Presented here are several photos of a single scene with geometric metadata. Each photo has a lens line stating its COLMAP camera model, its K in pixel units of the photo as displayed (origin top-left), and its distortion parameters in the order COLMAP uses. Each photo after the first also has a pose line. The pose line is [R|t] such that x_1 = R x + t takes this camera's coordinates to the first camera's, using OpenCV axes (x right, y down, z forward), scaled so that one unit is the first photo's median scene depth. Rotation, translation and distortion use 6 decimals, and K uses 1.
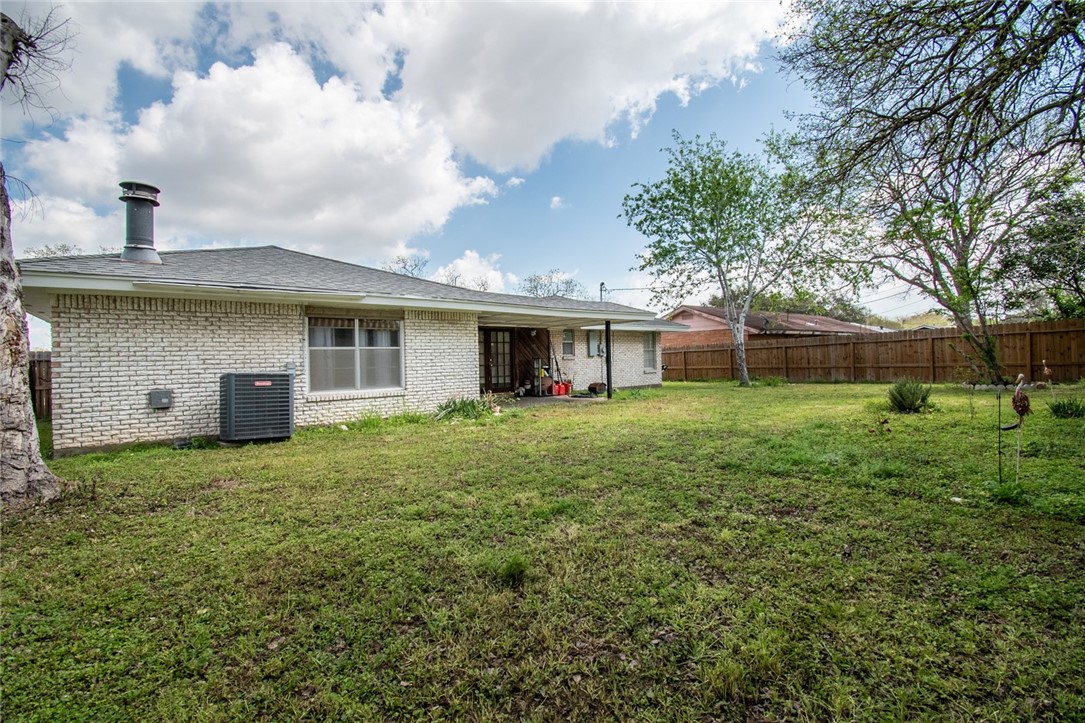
lens RADIAL K [[487.1, 0, 540.8], [0, 487.1, 360.8], [0, 0, 1]] dist [0.006762, -0.000222]
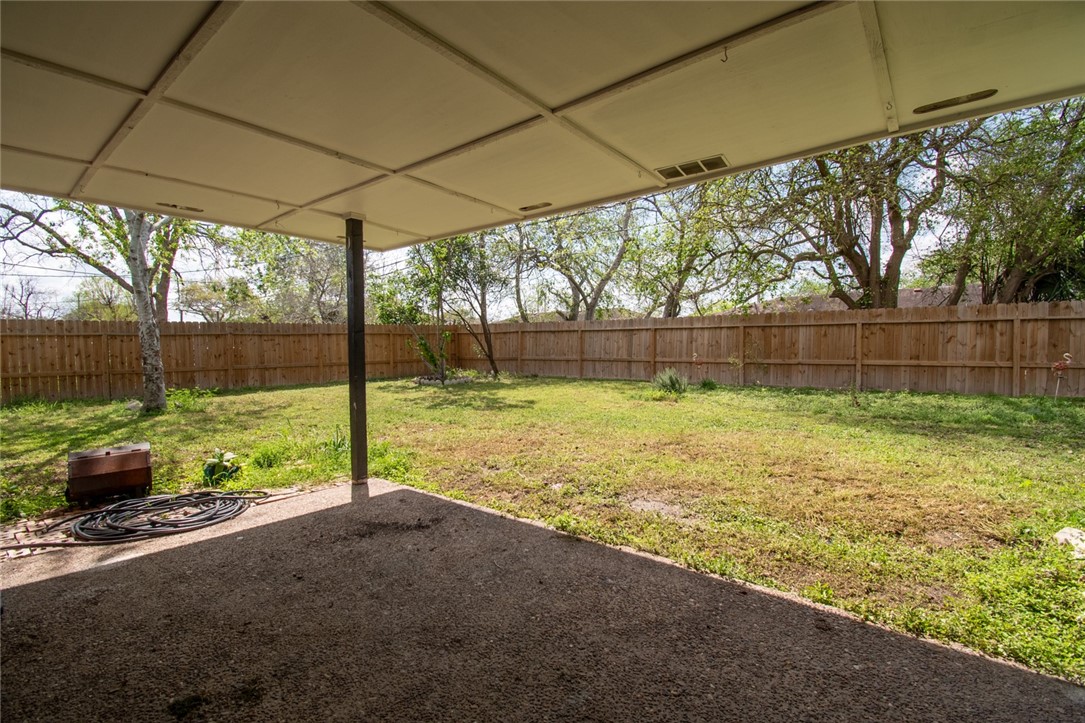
lens RADIAL K [[487.1, 0, 541.3], [0, 487.1, 363.4], [0, 0, 1]] dist [0.006762, -0.000222]
pose [[0.426649, -0.013967, 0.904309, 0.179964], [0.008016, 0.999900, 0.011661, -0.000110], [-0.904382, 0.002274, 0.426719, 0.272771]]
